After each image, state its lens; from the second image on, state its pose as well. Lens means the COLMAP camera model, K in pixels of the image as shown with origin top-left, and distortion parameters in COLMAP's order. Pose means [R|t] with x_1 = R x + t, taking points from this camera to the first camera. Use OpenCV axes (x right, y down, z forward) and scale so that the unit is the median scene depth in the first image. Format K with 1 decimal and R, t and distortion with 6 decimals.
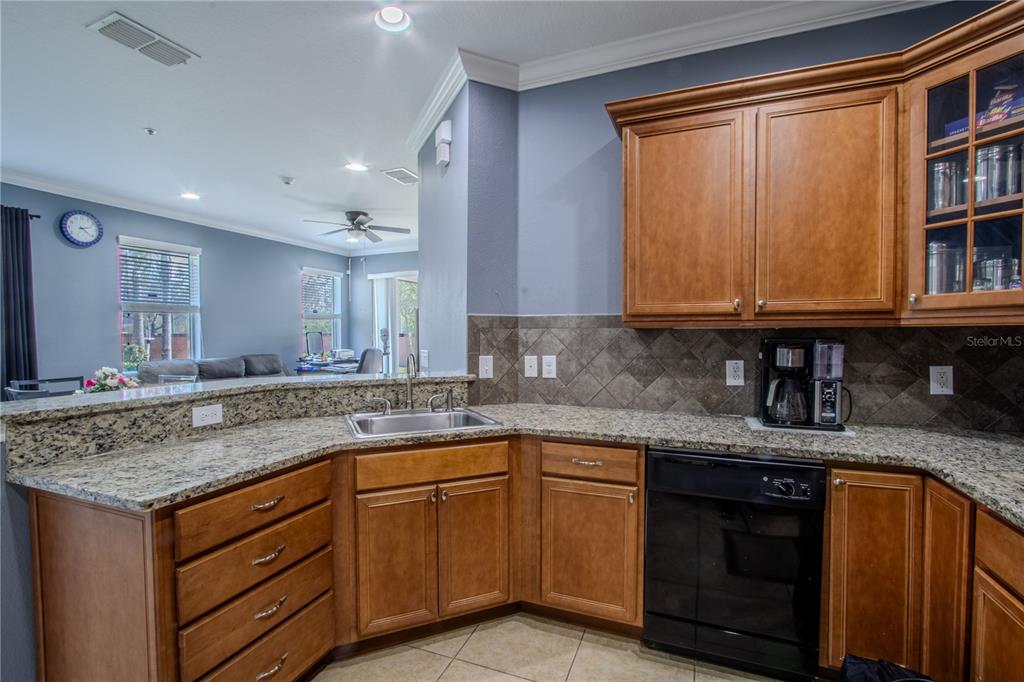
lens RADIAL K [[472.1, 0, 510.0], [0, 472.1, 348.0], [0, 0, 1]] dist [-0.024456, 0.004925]
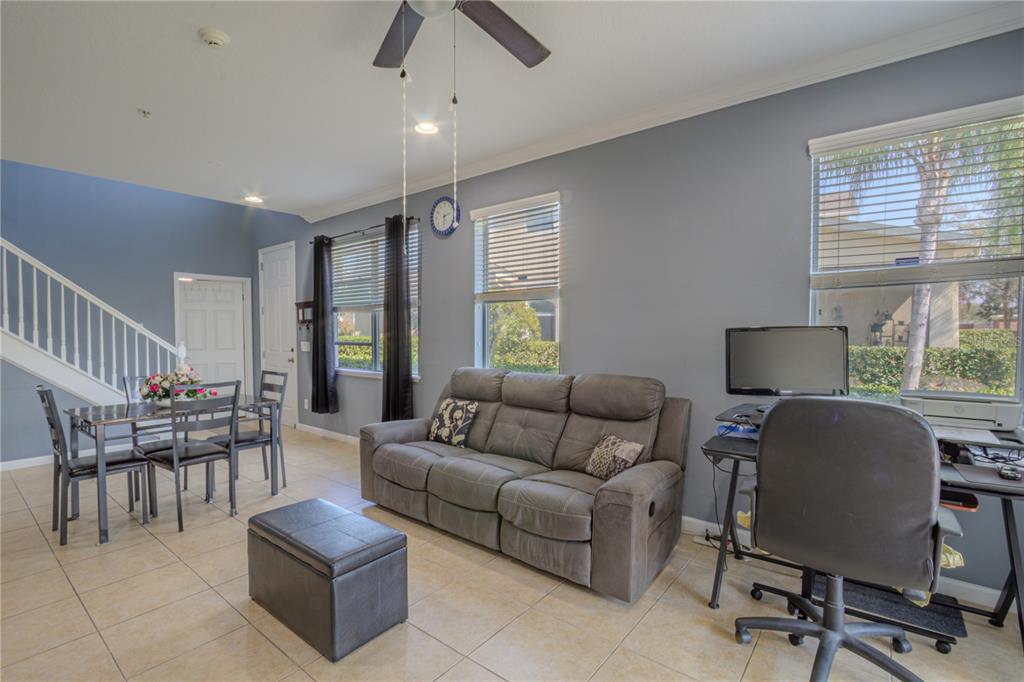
lens RADIAL K [[472.1, 0, 519.8], [0, 472.1, 346.1], [0, 0, 1]] dist [-0.024456, 0.004925]
pose [[-0.281093, 0.027298, -0.959292, -0.149538], [-0.029501, 0.998877, 0.037069, -0.094658], [0.959227, 0.038720, -0.279972, 3.309099]]
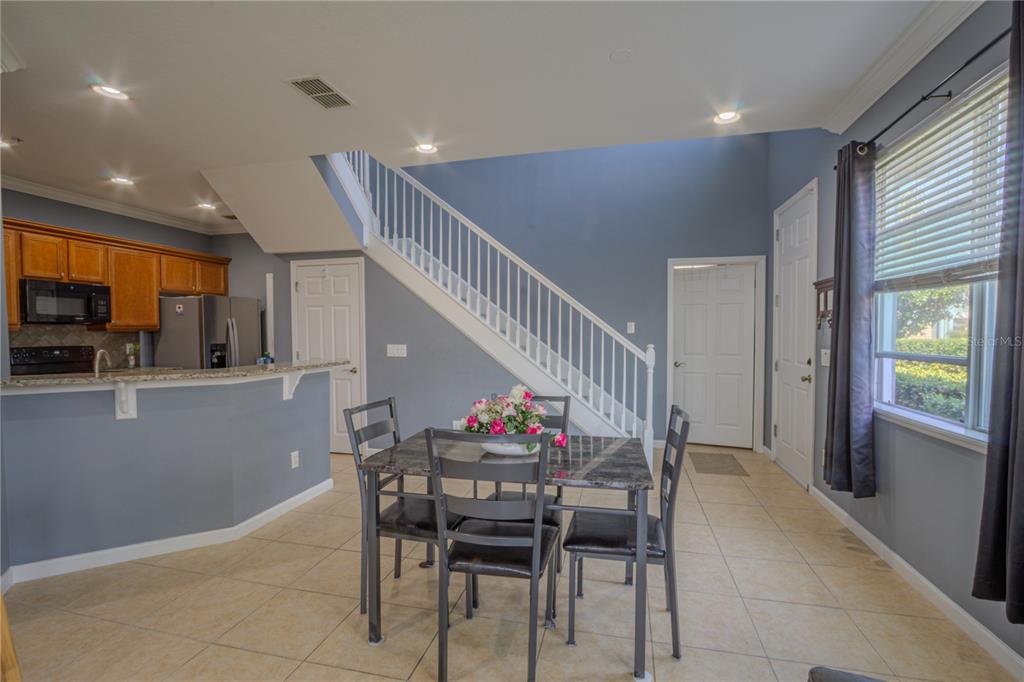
lens RADIAL K [[472.1, 0, 511.1], [0, 472.1, 347.2], [0, 0, 1]] dist [-0.024456, 0.004925]
pose [[-0.989696, 0.009136, -0.142890, -1.252326], [-0.000487, 0.997742, 0.067166, -0.093155], [0.143181, 0.066544, -0.987457, 2.673486]]
